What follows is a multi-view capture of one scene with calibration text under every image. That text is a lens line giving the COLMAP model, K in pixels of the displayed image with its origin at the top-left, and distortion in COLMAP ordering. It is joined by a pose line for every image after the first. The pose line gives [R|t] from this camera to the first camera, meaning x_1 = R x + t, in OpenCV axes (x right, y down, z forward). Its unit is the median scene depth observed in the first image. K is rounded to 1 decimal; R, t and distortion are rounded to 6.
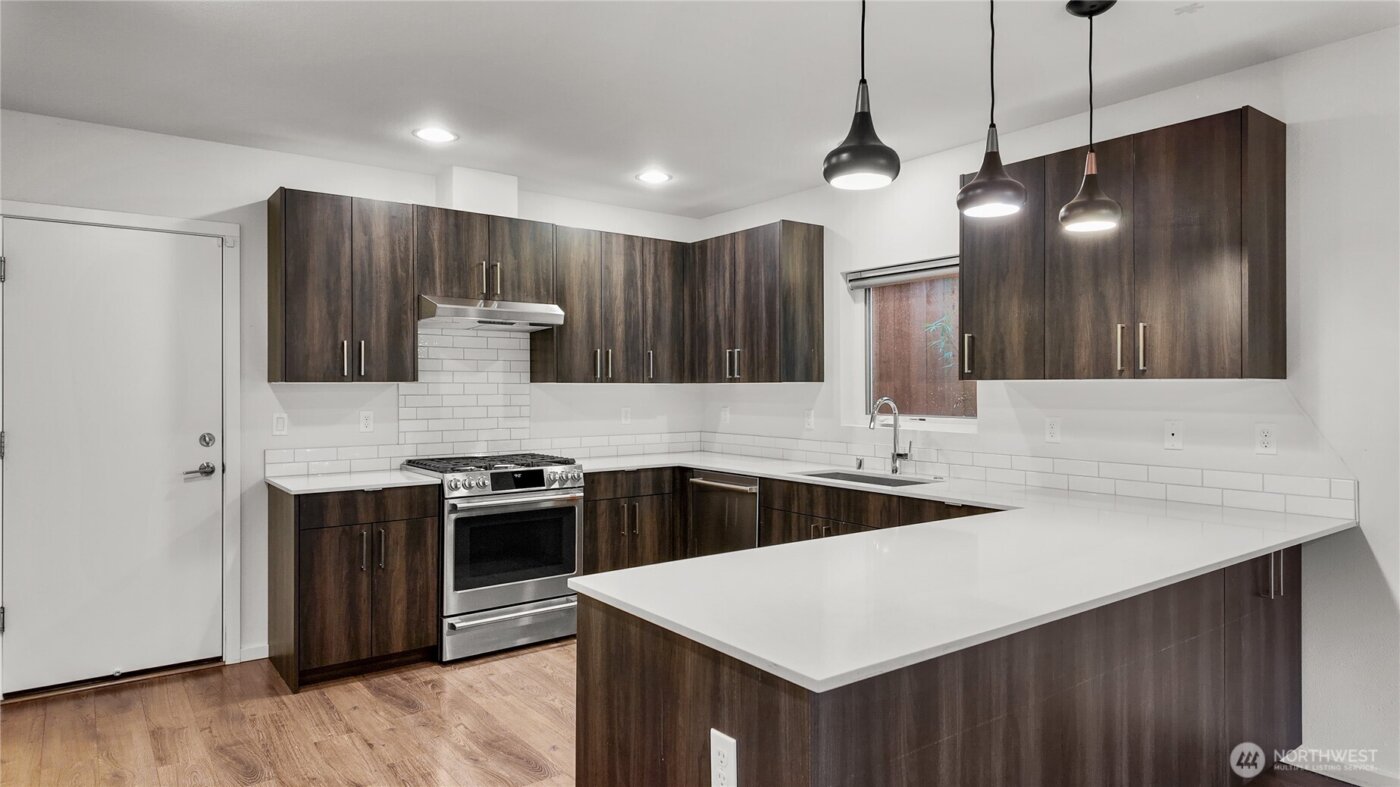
lens RADIAL K [[815.5, 0, 706.4], [0, 815.5, 395.2], [0, 0, 1]] dist [0.037598, -0.001018]
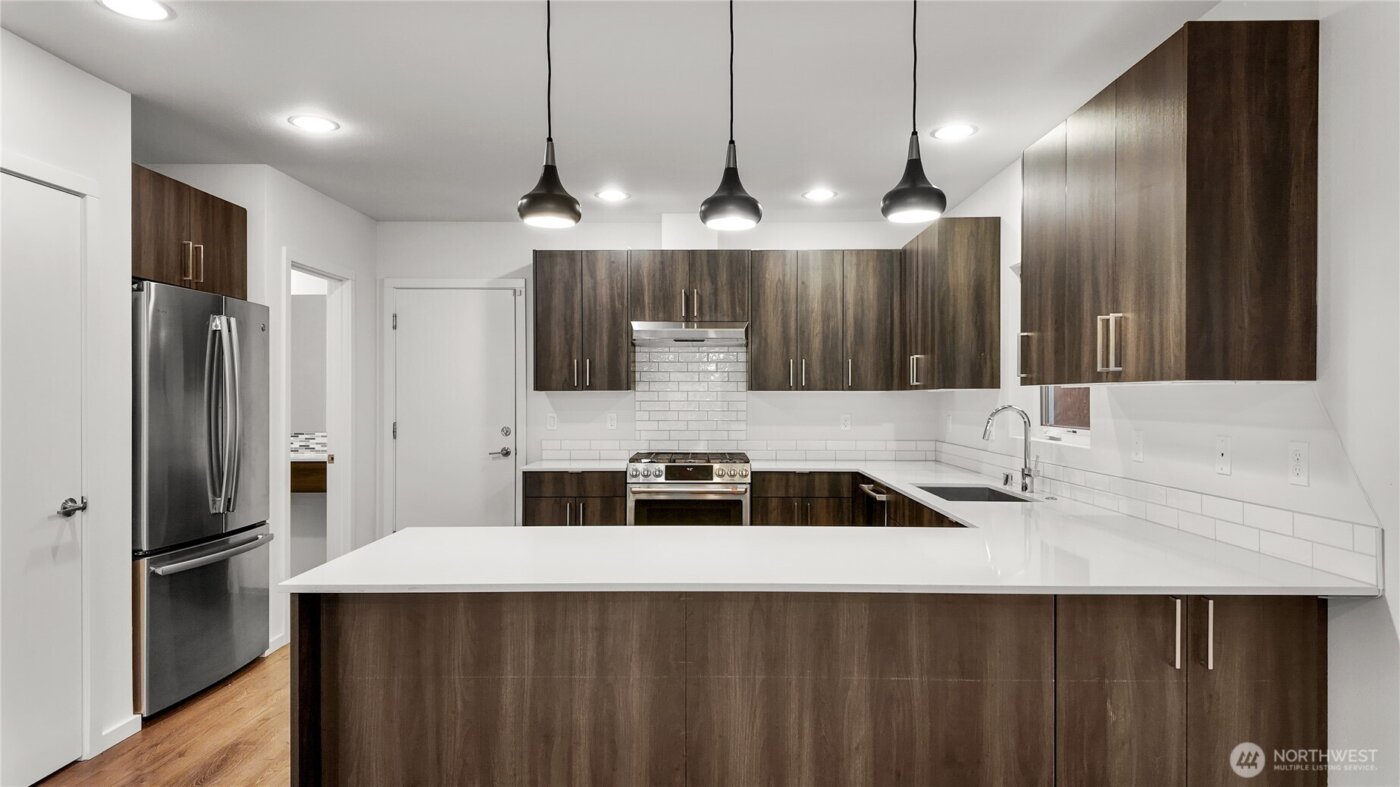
lens RADIAL K [[815.5, 0, 706.4], [0, 815.5, 395.2], [0, 0, 1]] dist [0.037598, -0.001018]
pose [[0.791283, -0.000542, -0.611449, 0.502112], [-0.006756, 0.999931, -0.009630, 0.002341], [0.611412, 0.011751, 0.791225, 0.080337]]
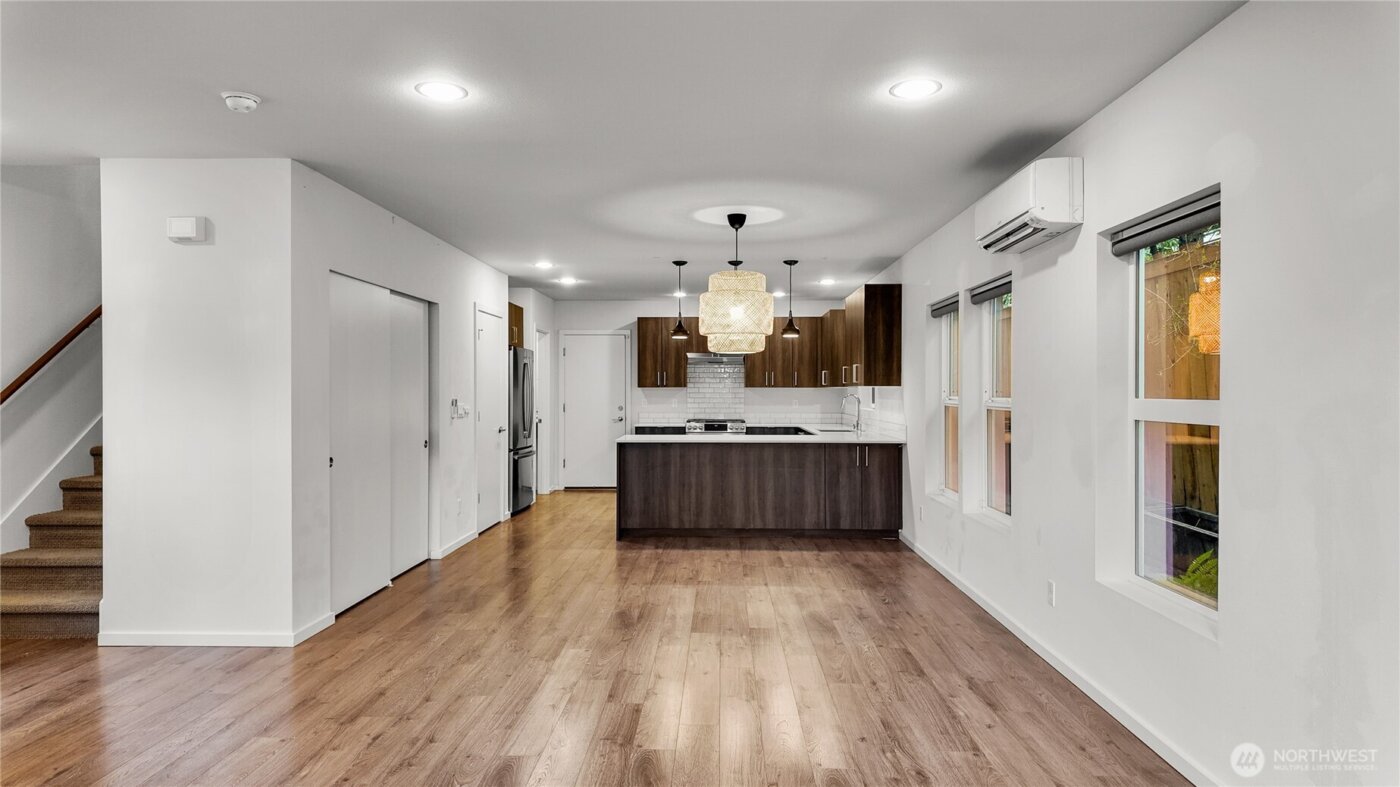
lens RADIAL K [[815.5, 0, 706.4], [0, 815.5, 395.2], [0, 0, 1]] dist [0.037598, -0.001018]
pose [[0.784723, 0.004662, -0.619829, 1.234553], [-0.007803, 0.999967, -0.002358, 0.013020], [0.619797, 0.006687, 0.784734, -0.912016]]
